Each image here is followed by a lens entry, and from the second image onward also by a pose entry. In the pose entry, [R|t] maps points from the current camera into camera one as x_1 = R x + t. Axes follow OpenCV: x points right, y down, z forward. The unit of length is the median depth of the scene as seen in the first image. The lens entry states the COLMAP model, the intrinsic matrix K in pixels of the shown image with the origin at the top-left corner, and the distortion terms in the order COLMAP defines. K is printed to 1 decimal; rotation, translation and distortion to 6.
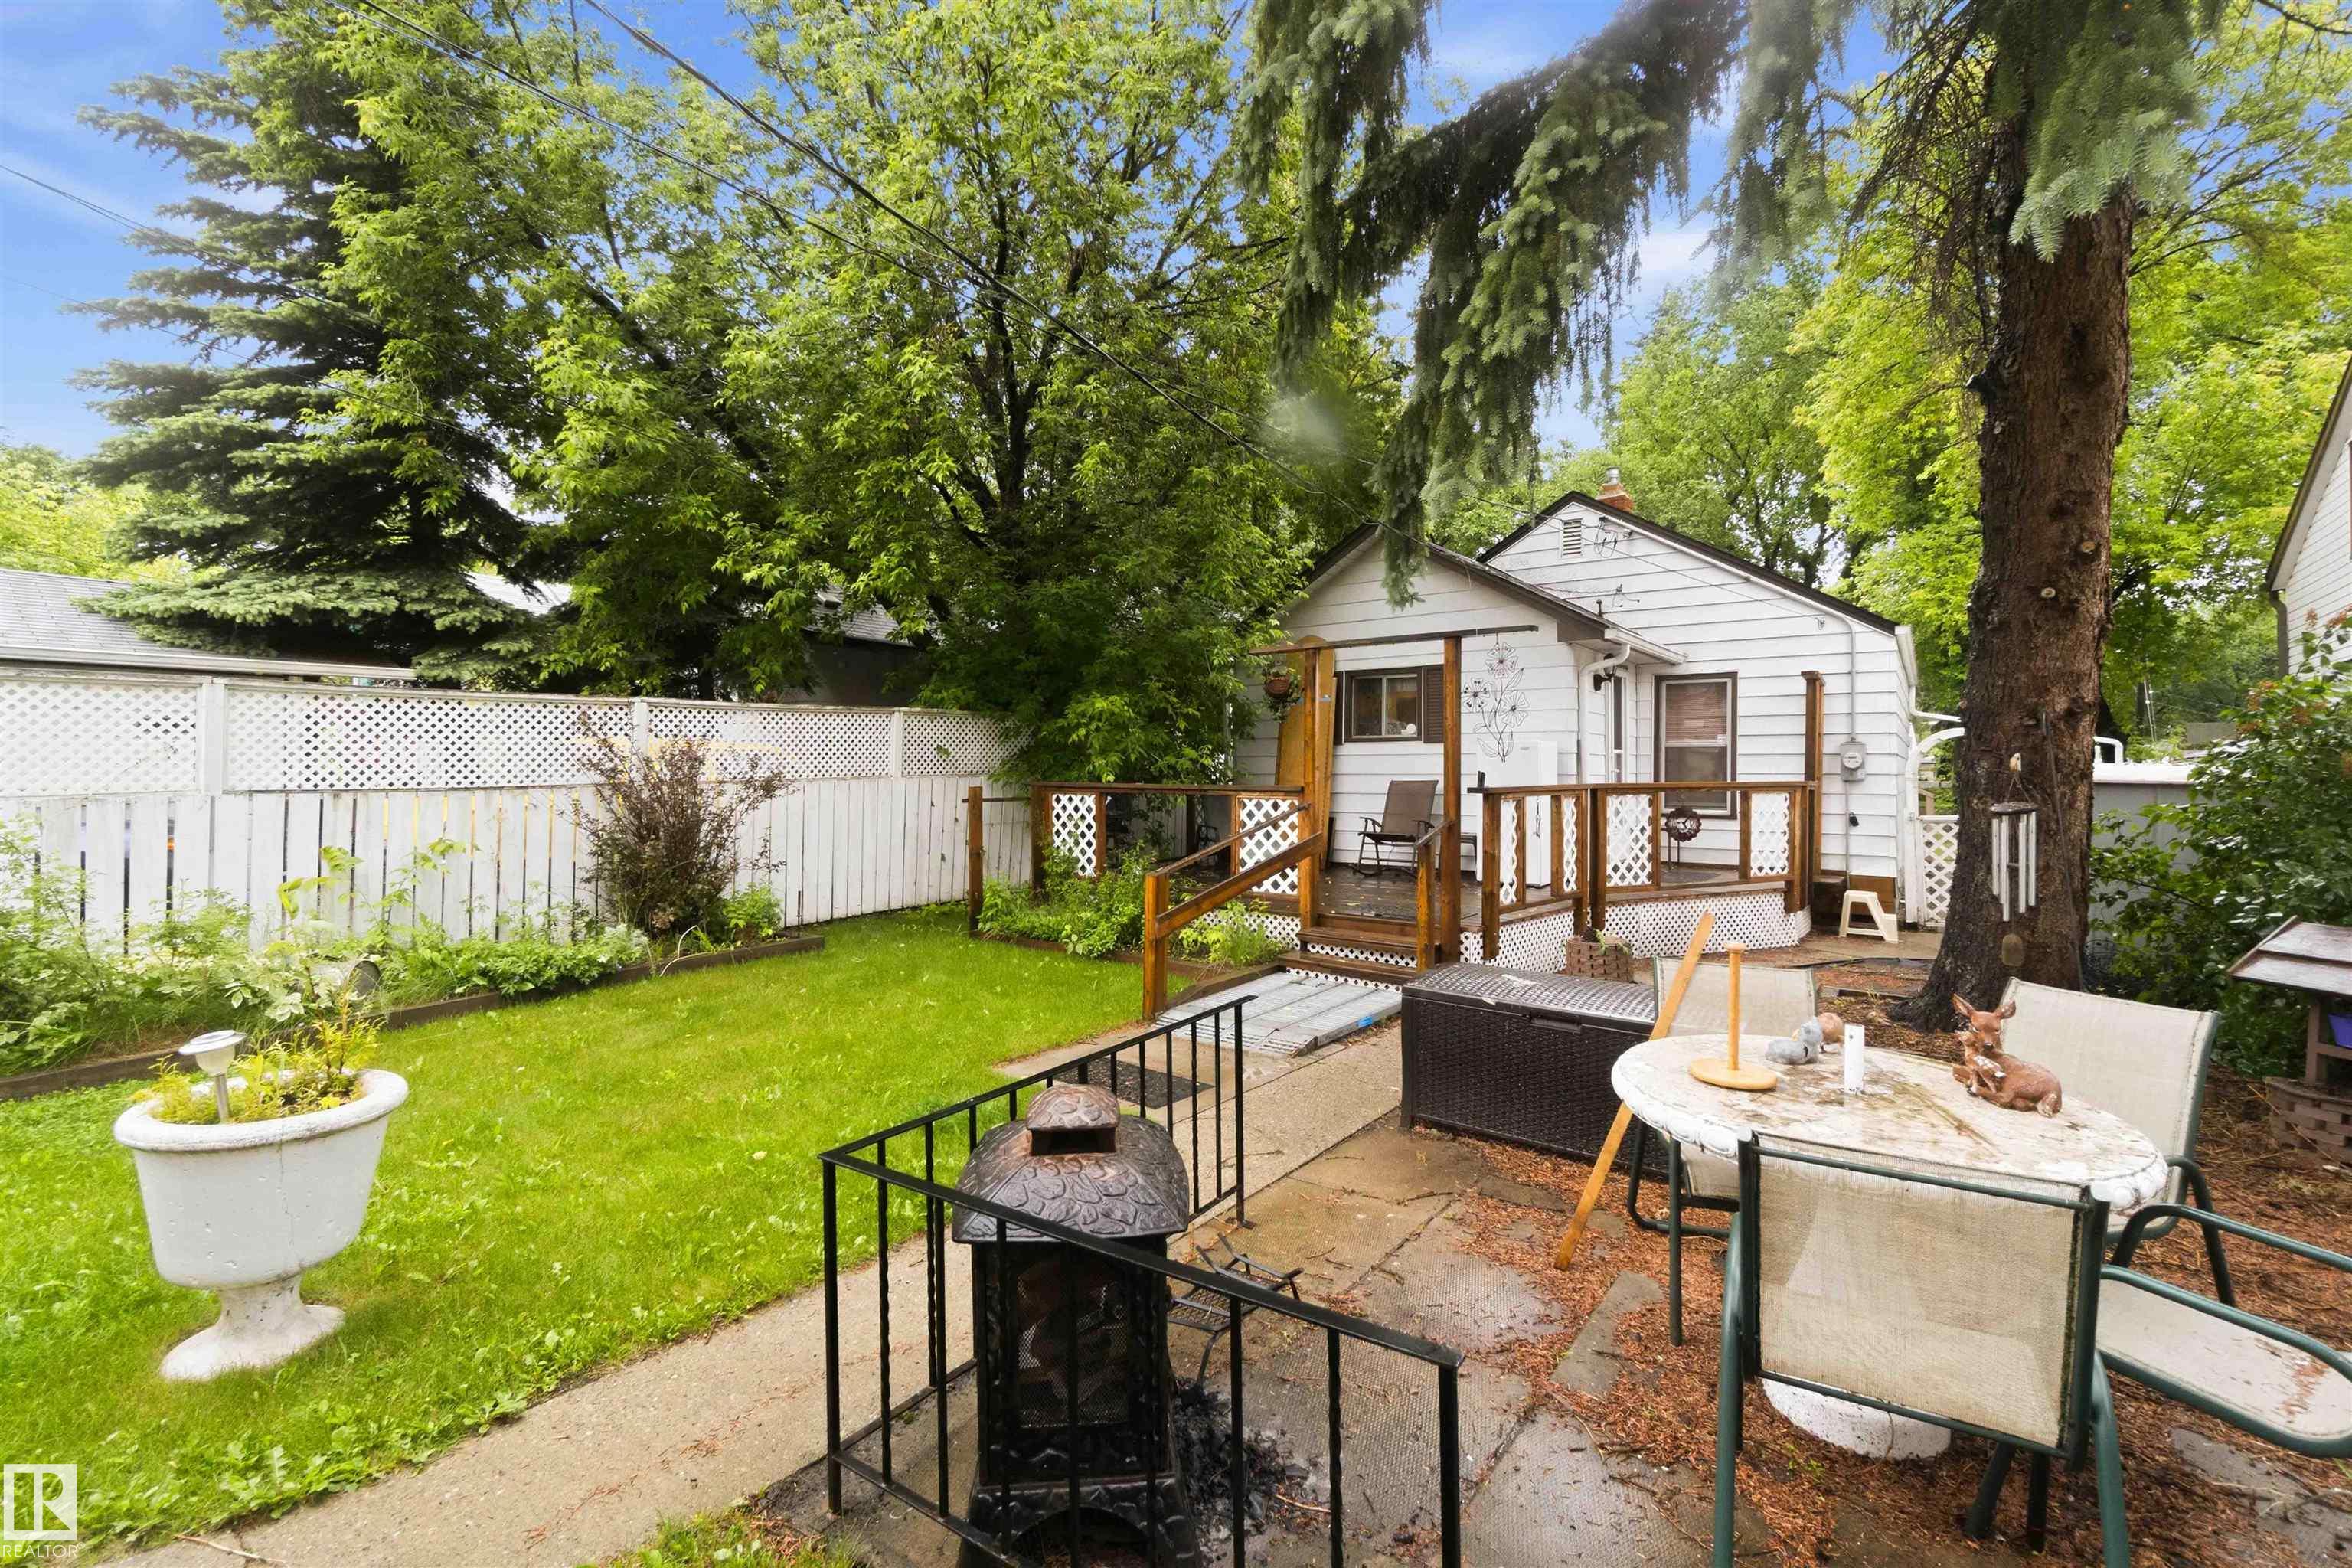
lens RADIAL K [[1043.7, 0, 1168.6], [0, 1043.7, 768.8], [0, 0, 1]] dist [-0.000606, -0.000598]
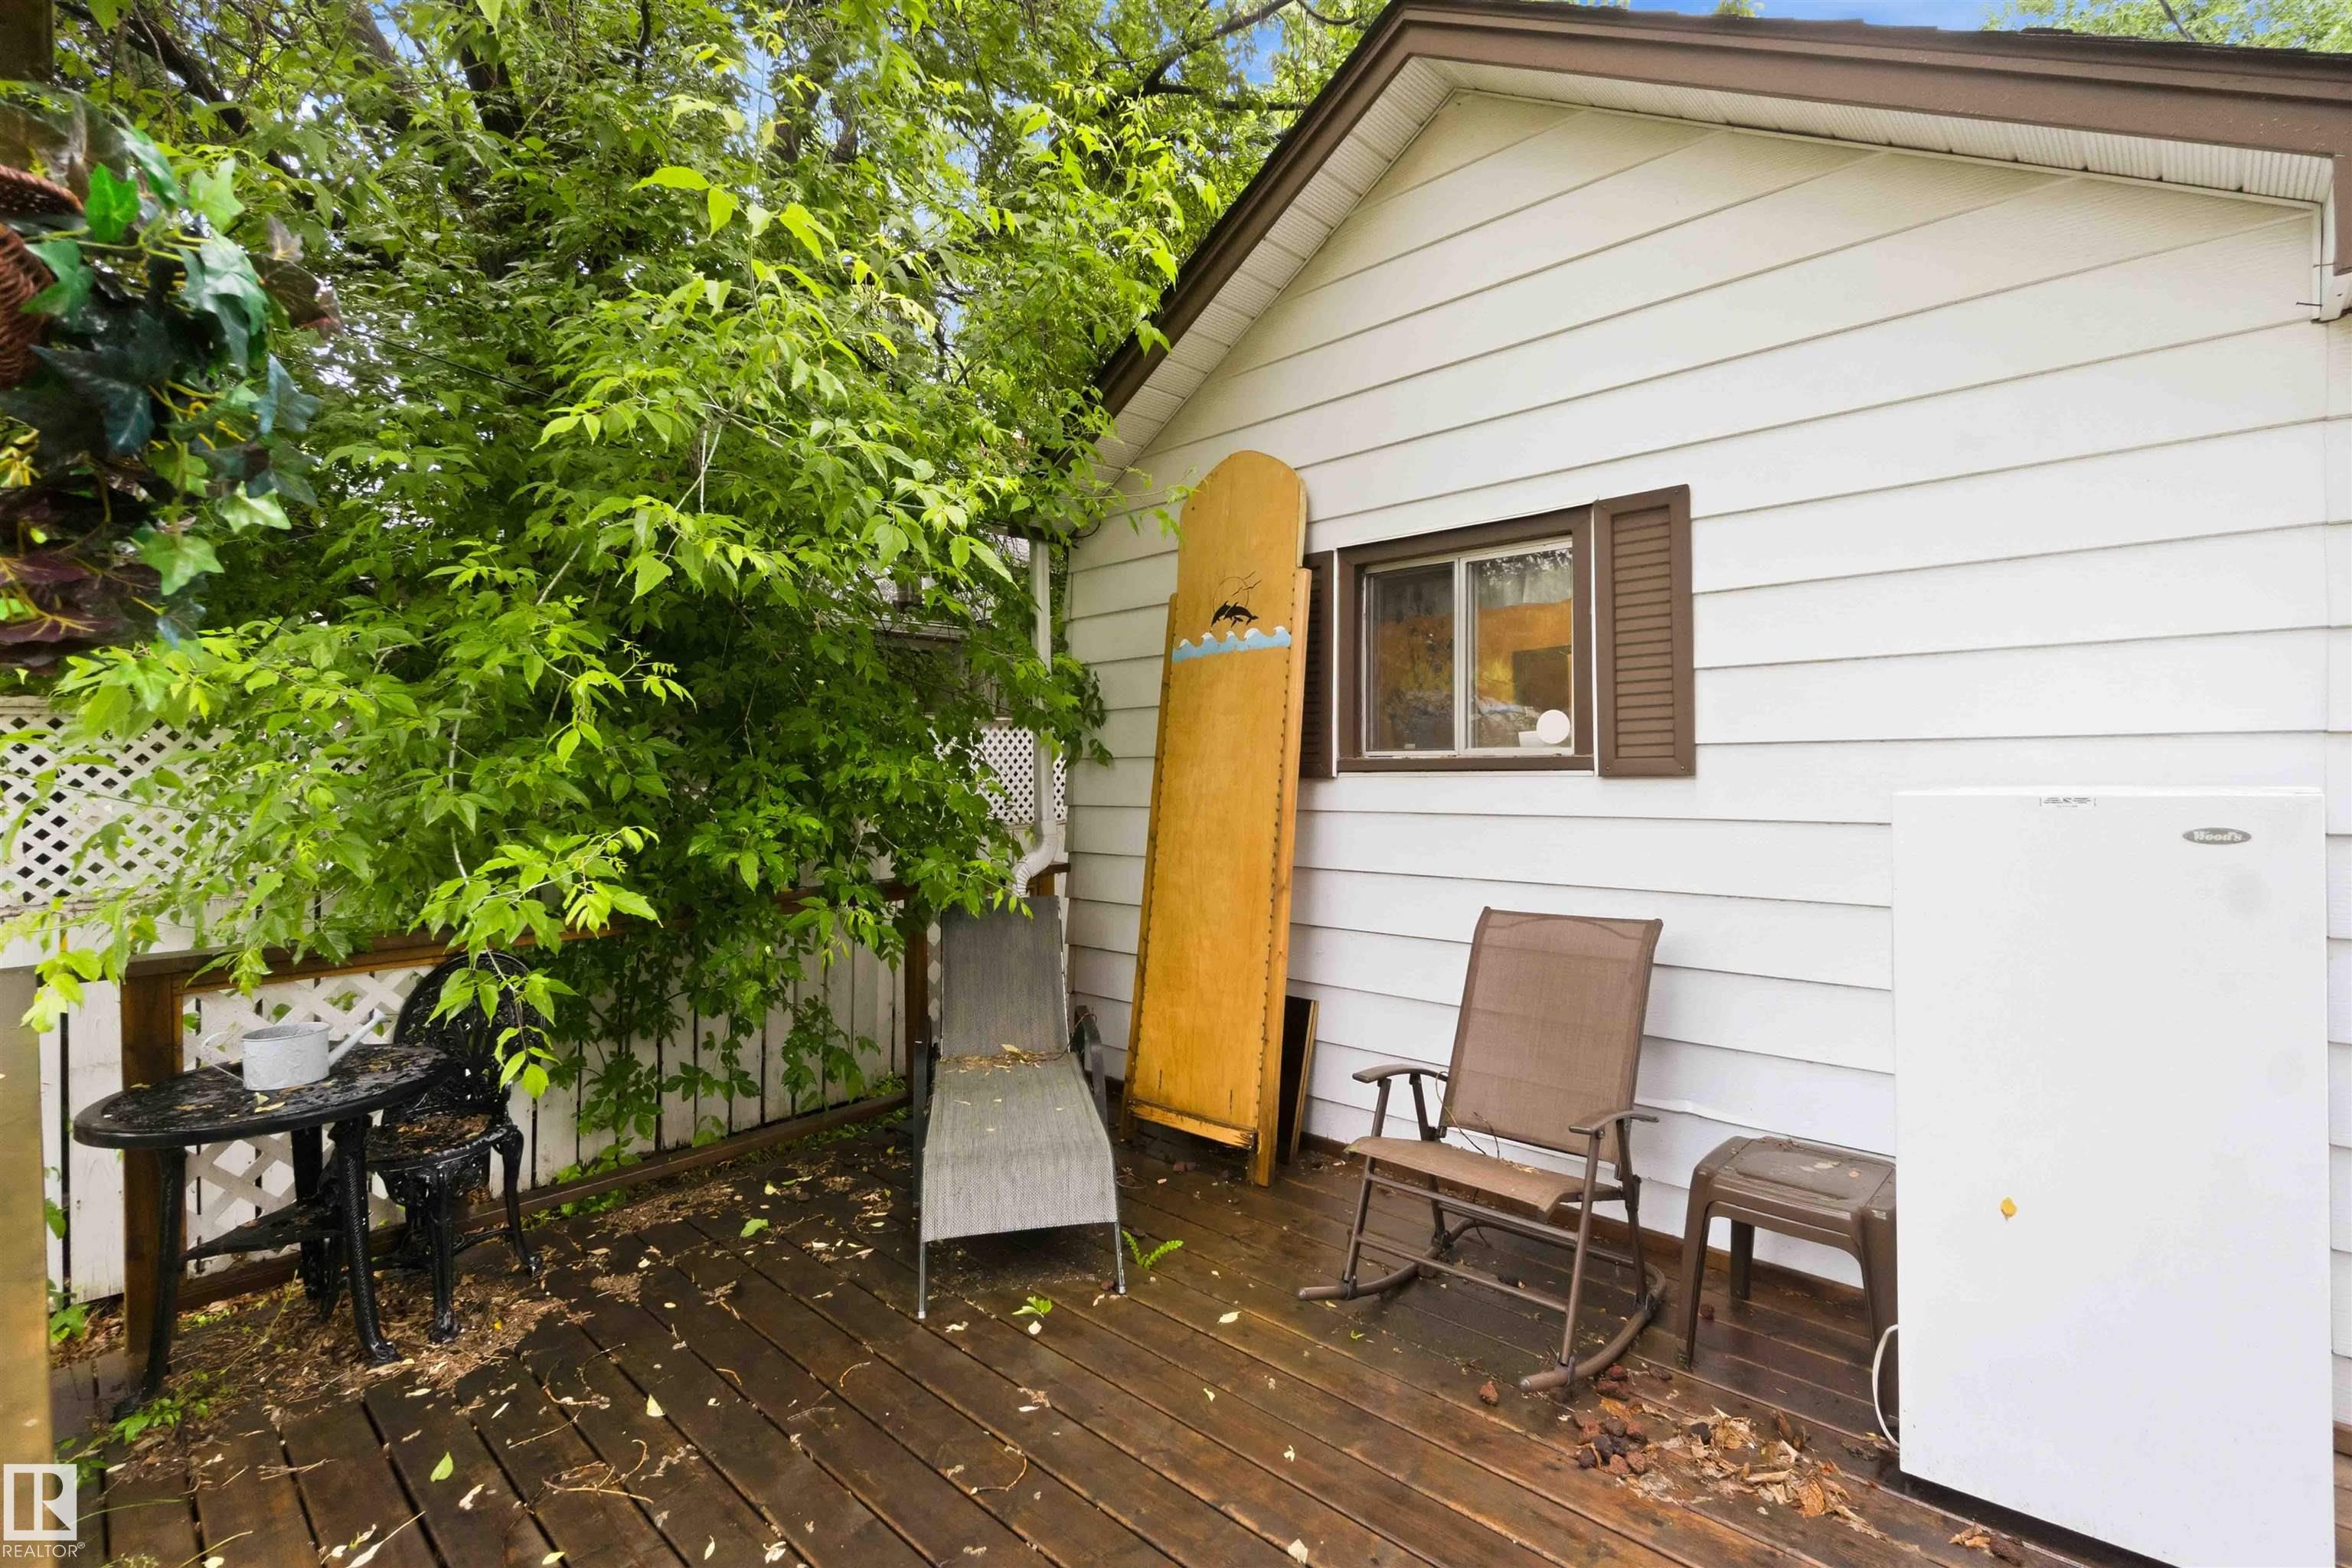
lens RADIAL K [[1043.7, 0, 1172.4], [0, 1043.7, 780.9], [0, 0, 1]] dist [-0.000606, -0.000598]
pose [[0.994886, -0.011836, -0.100313, 0.164516], [0.013197, 0.999830, 0.012915, -0.029926], [0.100143, -0.014173, 0.994872, 0.739572]]
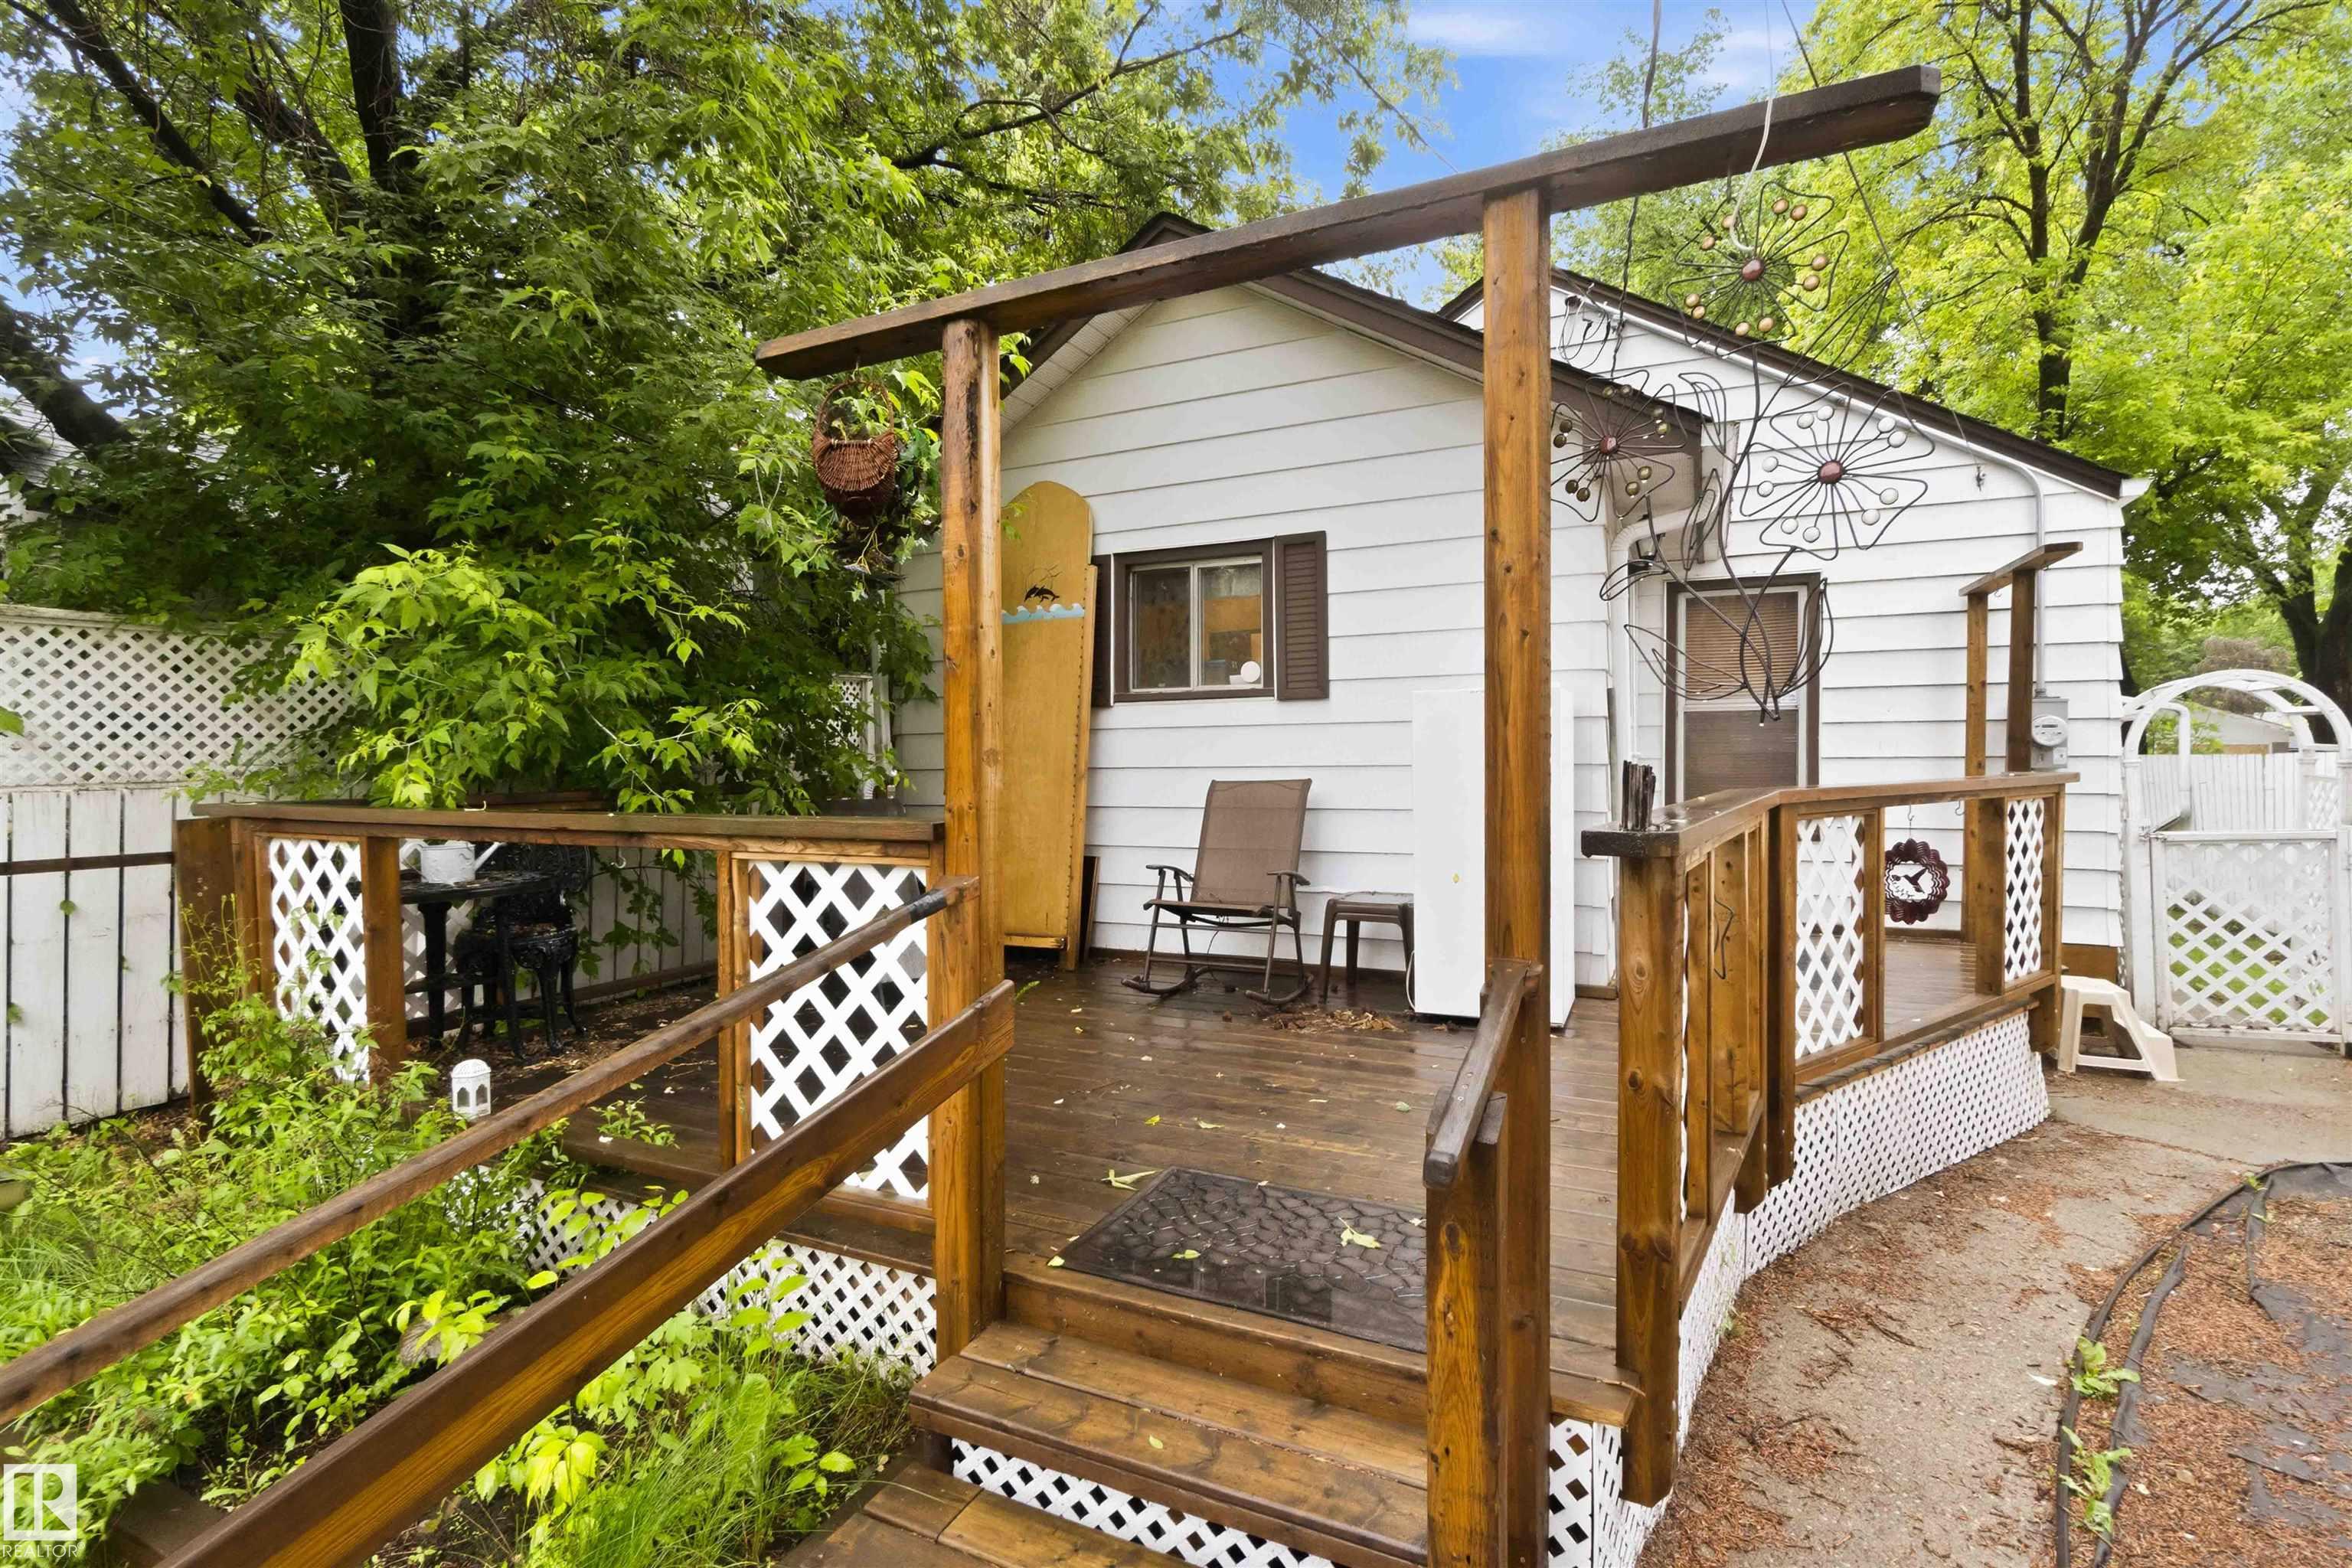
lens RADIAL K [[1043.7, 0, 1177.3], [0, 1043.7, 780.0], [0, 0, 1]] dist [-0.000606, -0.000598]
pose [[0.978066, -0.015181, 0.207741, 0.105507], [0.010519, 0.999668, 0.023529, -0.000467], [-0.208029, -0.020827, 0.977901, 0.570641]]
